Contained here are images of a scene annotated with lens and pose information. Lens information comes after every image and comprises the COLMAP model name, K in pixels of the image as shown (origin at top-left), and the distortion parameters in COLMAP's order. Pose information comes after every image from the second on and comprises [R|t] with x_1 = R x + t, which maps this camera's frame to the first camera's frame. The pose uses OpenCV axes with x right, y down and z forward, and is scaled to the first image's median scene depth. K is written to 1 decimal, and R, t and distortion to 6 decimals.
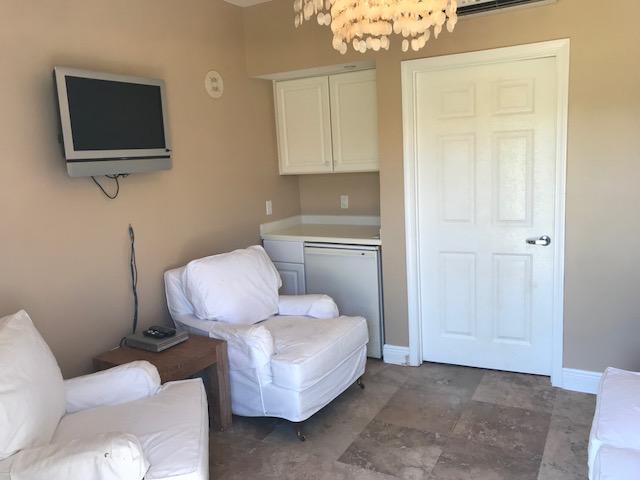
lens RADIAL K [[525.5, 0, 318.8], [0, 525.5, 238.3], [0, 0, 1]] dist [0.034763, -0.042677]
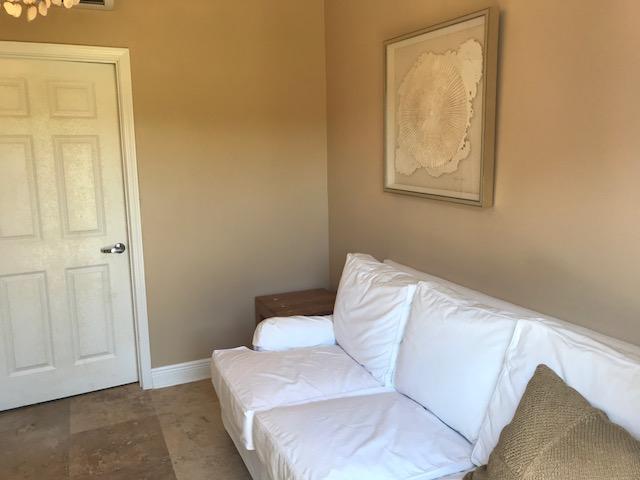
lens RADIAL K [[525.5, 0, 317.5], [0, 525.5, 238.3], [0, 0, 1]] dist [0.034763, -0.042677]
pose [[0.595145, -0.091760, 0.798363, -0.142663], [0.116186, 0.992847, 0.027502, 0.001876], [-0.795175, 0.076391, 0.601549, 0.105913]]
